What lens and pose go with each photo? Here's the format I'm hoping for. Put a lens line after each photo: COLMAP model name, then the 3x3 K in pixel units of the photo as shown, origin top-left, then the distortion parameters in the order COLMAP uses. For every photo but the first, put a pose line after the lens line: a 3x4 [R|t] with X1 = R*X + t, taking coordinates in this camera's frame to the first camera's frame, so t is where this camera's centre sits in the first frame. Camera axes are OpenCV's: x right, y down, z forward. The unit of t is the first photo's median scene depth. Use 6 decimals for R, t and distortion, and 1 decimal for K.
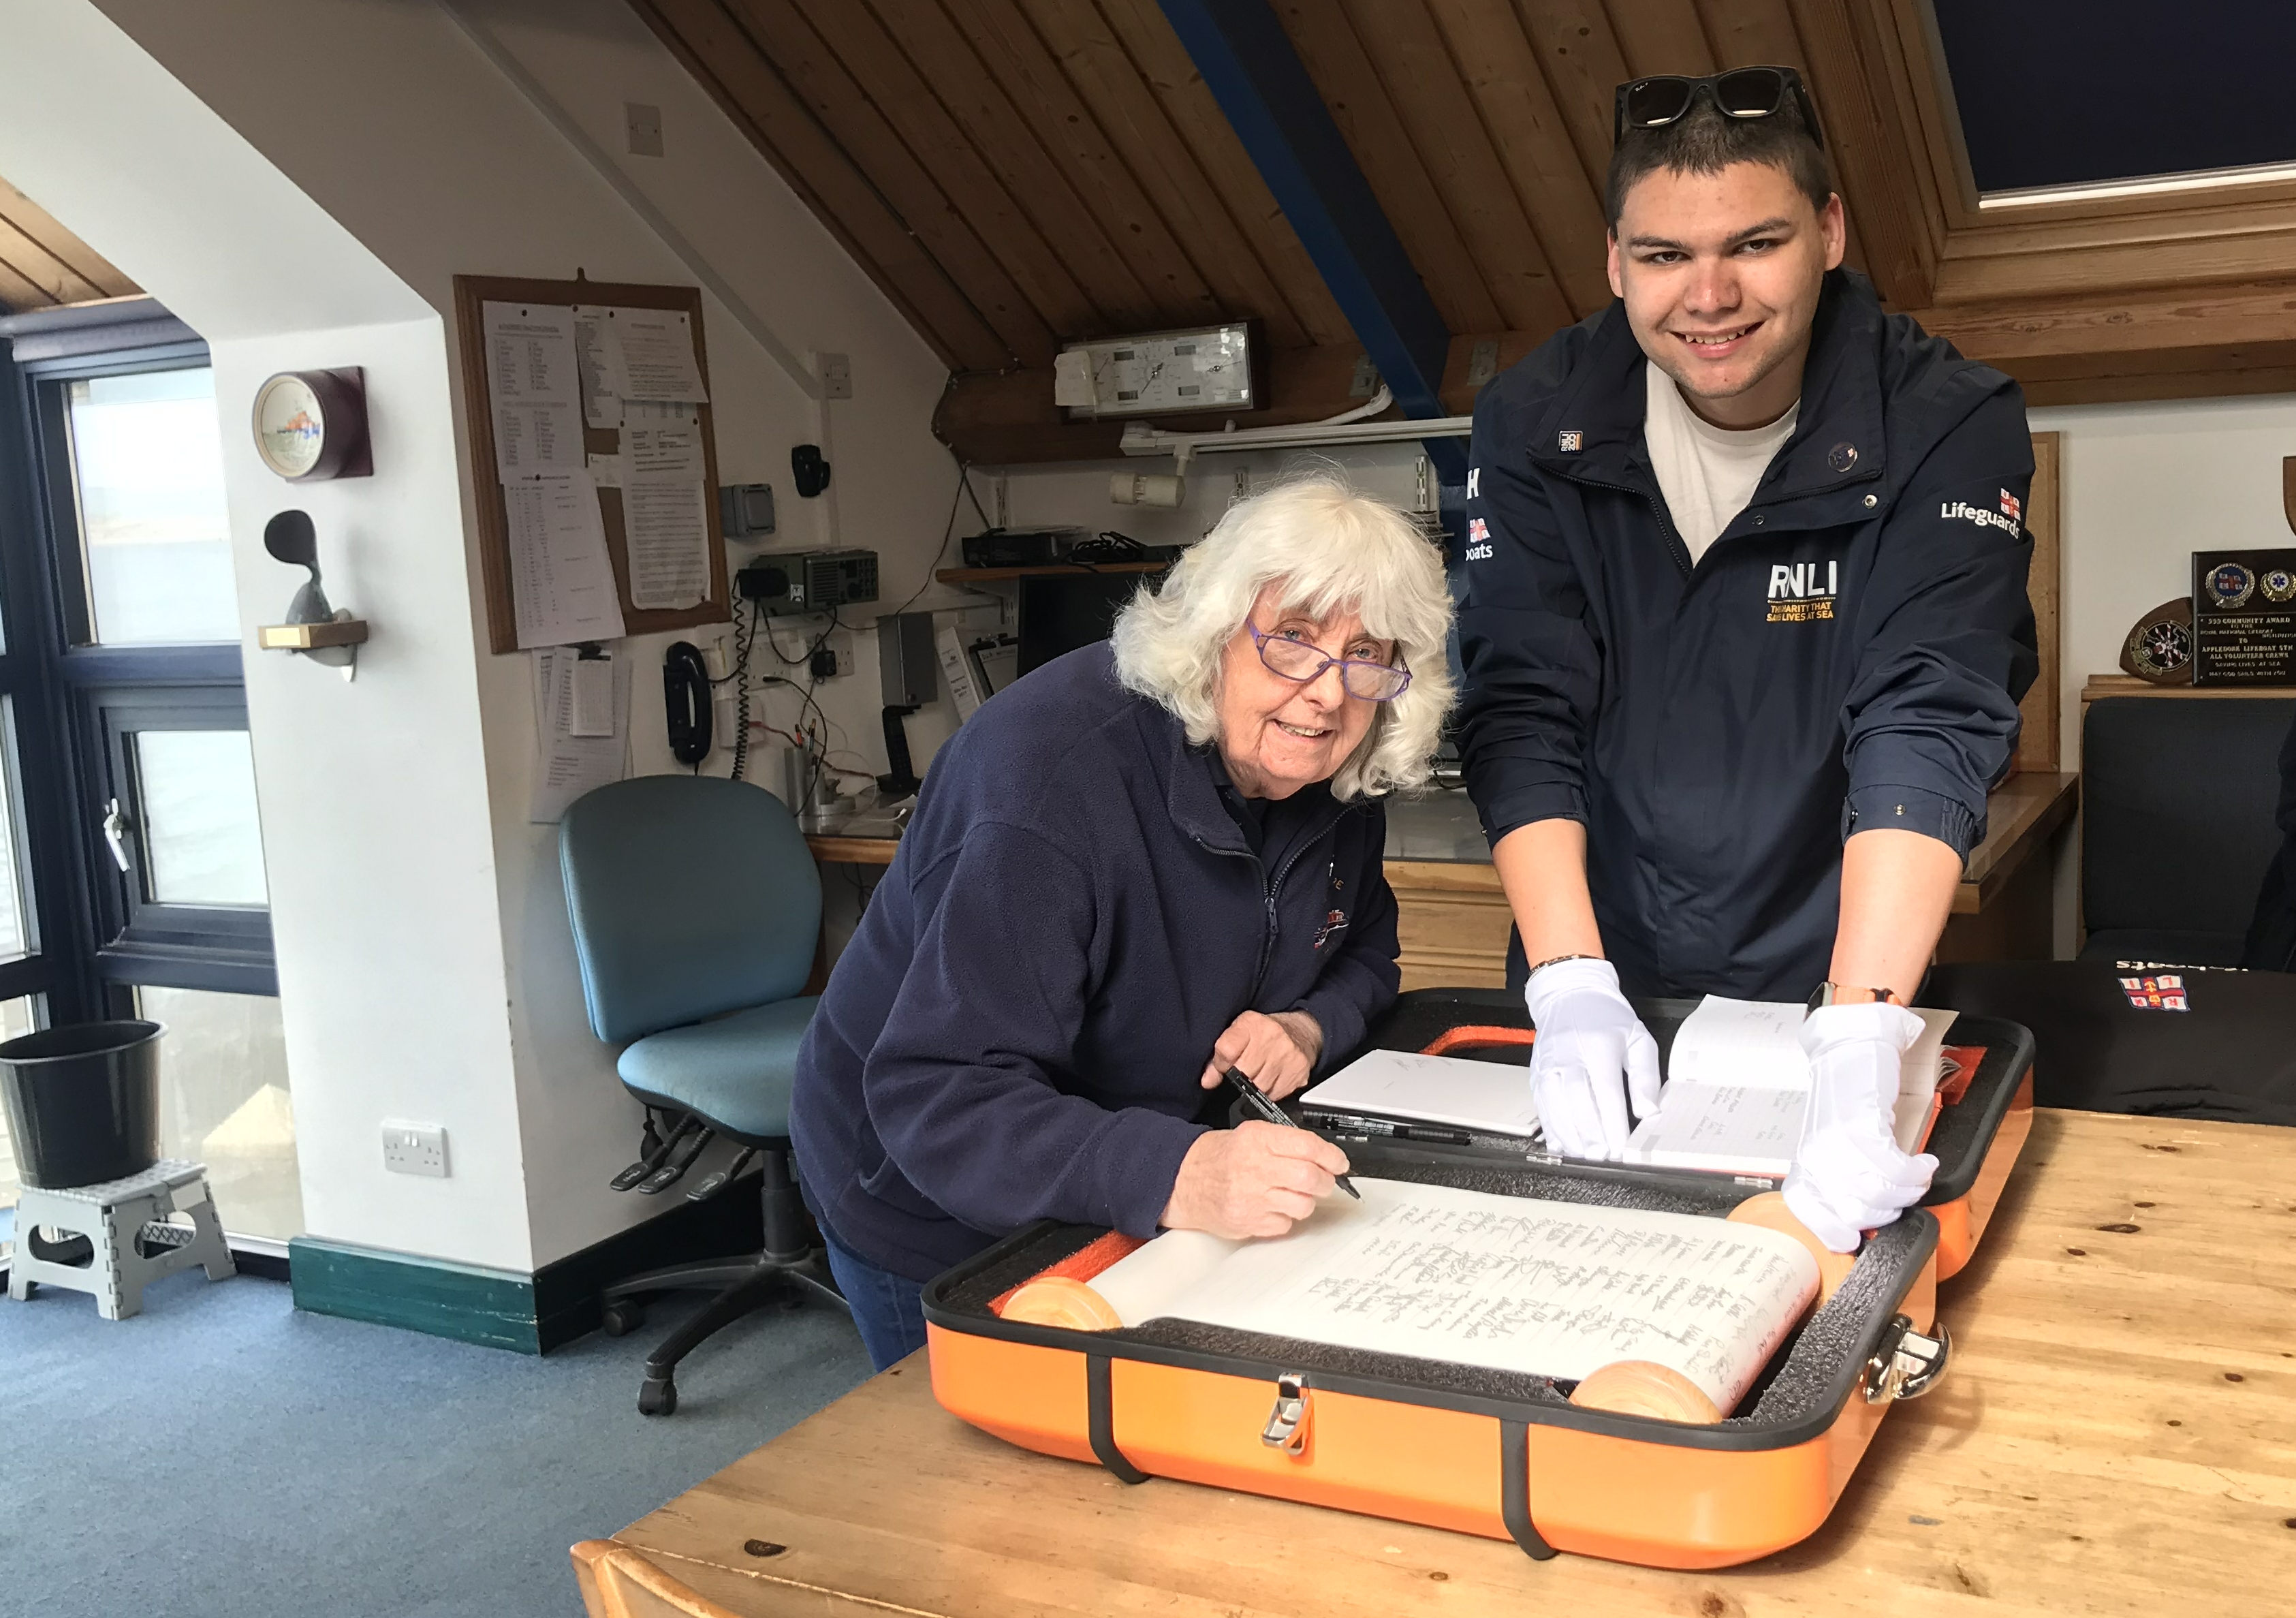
lens RADIAL K [[2318.3, 0, 1150.2], [0, 2318.3, 757.7], [0, 0, 1]] dist [0.007439, -0.022220]
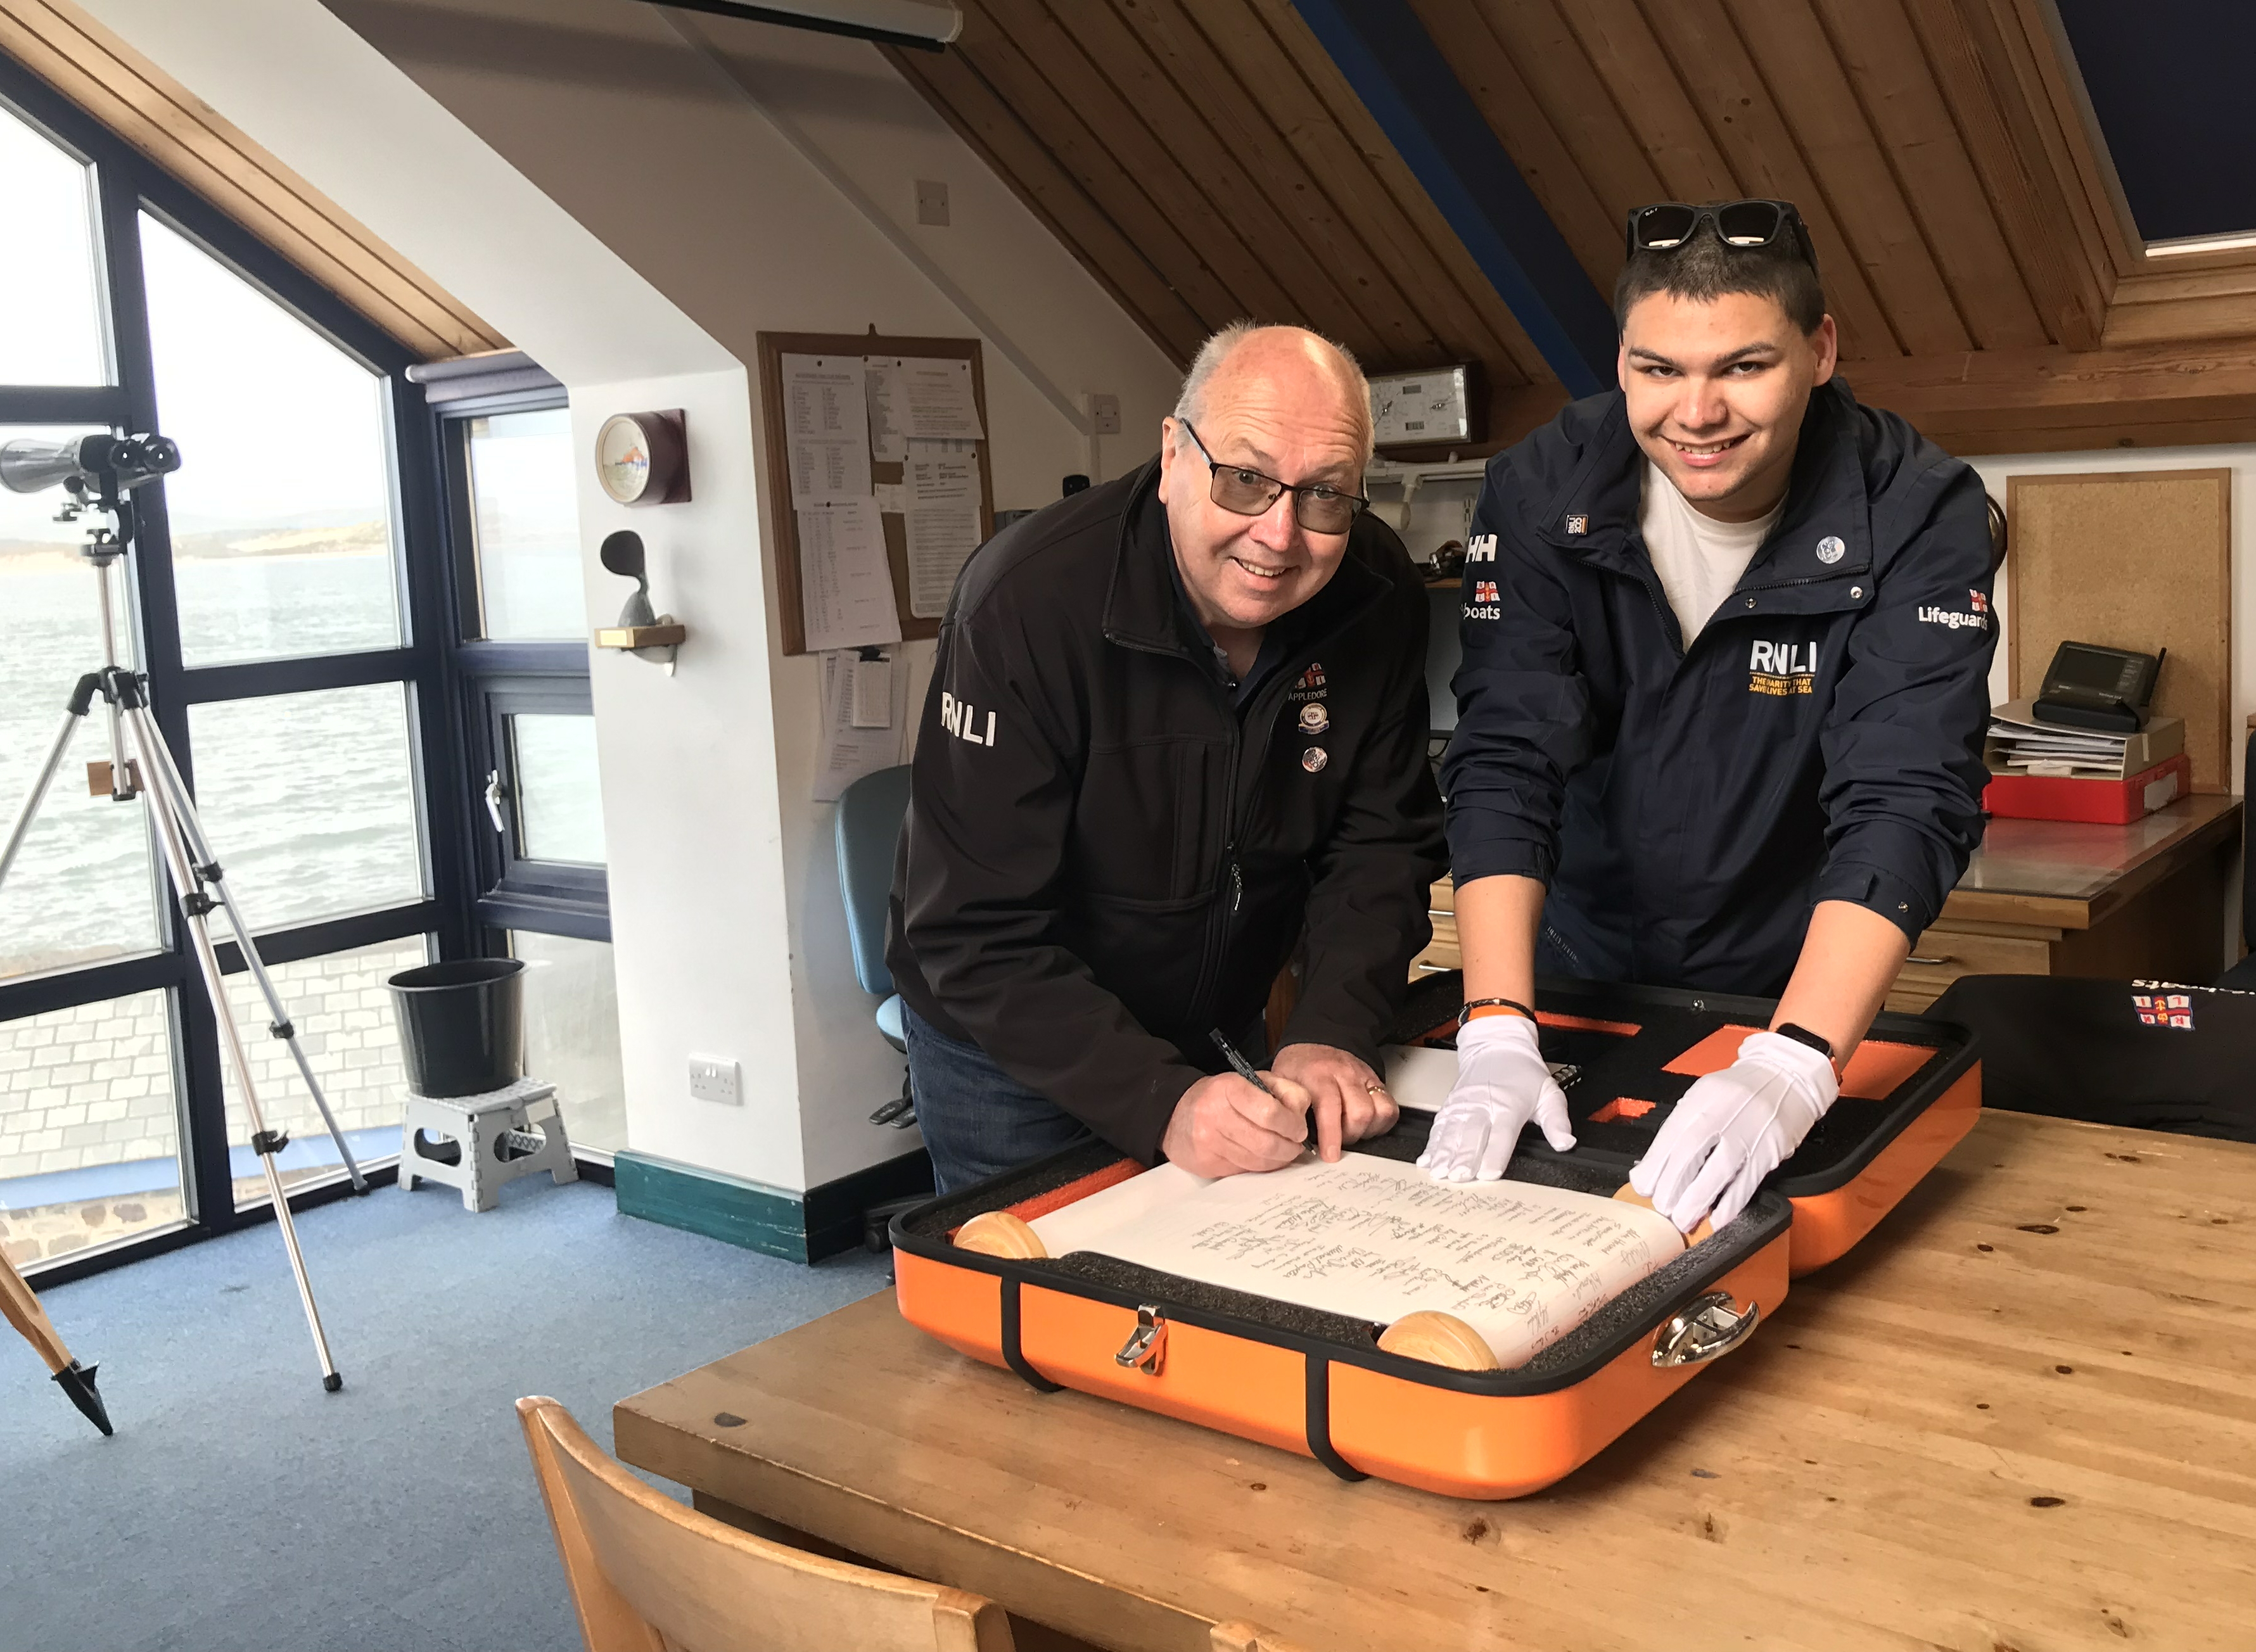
lens RADIAL K [[2147.9, 0, 1203.6], [0, 2147.9, 688.2], [0, 0, 1]] dist [0.078748, -0.282965]
pose [[0.985732, 0.019865, -0.167144, 0.103374], [-0.024056, 0.999444, -0.023087, -0.008175], [0.166592, 0.026779, 0.985662, -0.030111]]
